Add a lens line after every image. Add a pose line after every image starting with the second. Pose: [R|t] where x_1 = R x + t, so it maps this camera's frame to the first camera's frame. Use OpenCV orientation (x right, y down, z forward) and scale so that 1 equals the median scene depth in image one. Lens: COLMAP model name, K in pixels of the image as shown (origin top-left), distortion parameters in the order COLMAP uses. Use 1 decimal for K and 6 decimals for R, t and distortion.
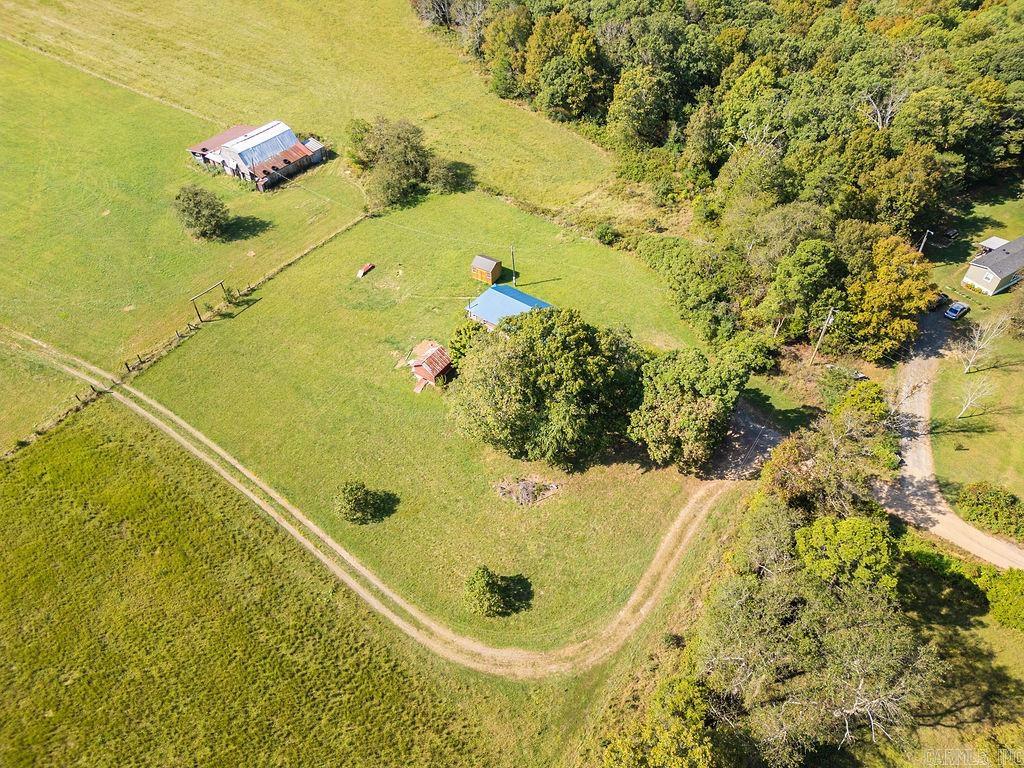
lens RADIAL K [[711.0, 0, 512.0], [0, 711.0, 384.0], [0, 0, 1]] dist [0.087047, -0.104072]
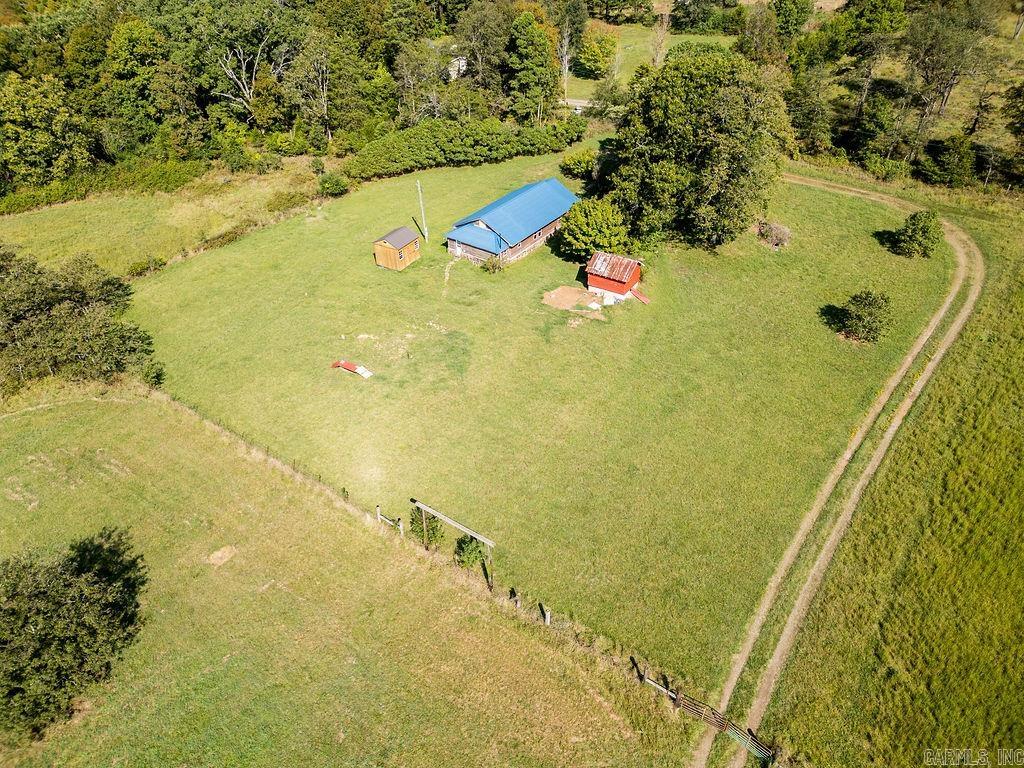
lens RADIAL K [[711.0, 0, 512.0], [0, 711.0, 384.0], [0, 0, 1]] dist [0.087047, -0.104072]
pose [[-0.013646, -0.593407, 0.804787, -0.790441], [0.717178, 0.555036, 0.421415, -0.359677], [-0.696756, 0.582926, 0.418005, 0.864311]]
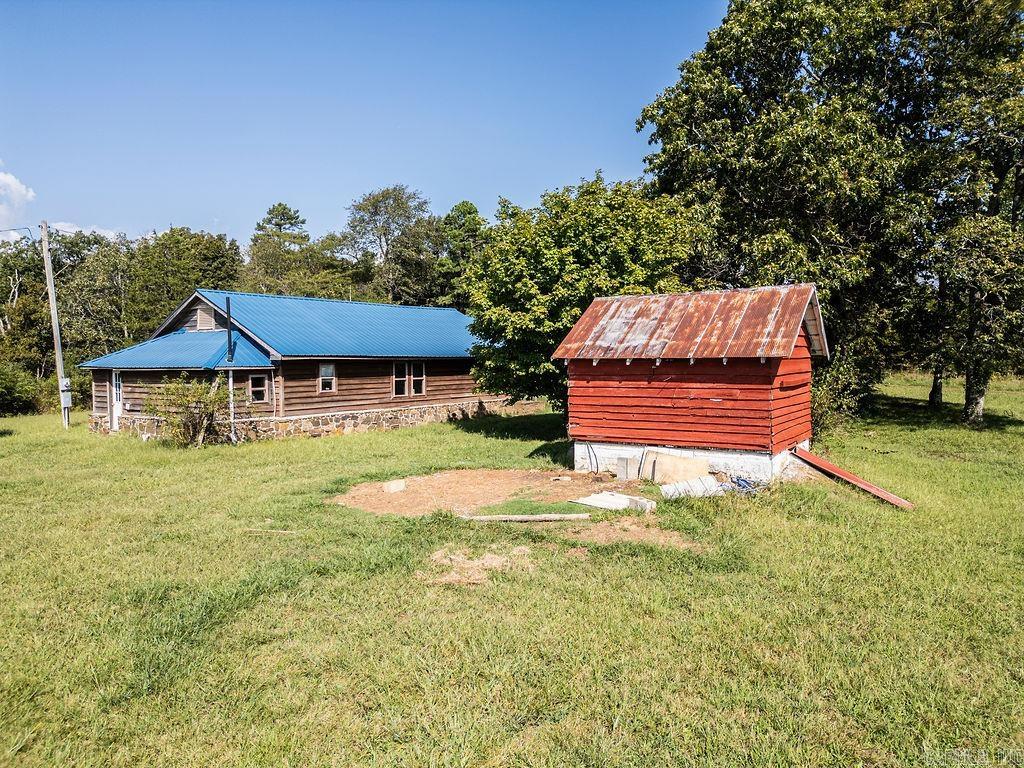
lens RADIAL K [[711.0, 0, 512.0], [0, 711.0, 384.0], [0, 0, 1]] dist [0.087047, -0.104072]
pose [[-0.008481, -0.025303, 0.999644, -0.273142], [0.719587, 0.693999, 0.023671, -0.061549], [-0.694350, 0.719532, 0.012322, 1.061861]]
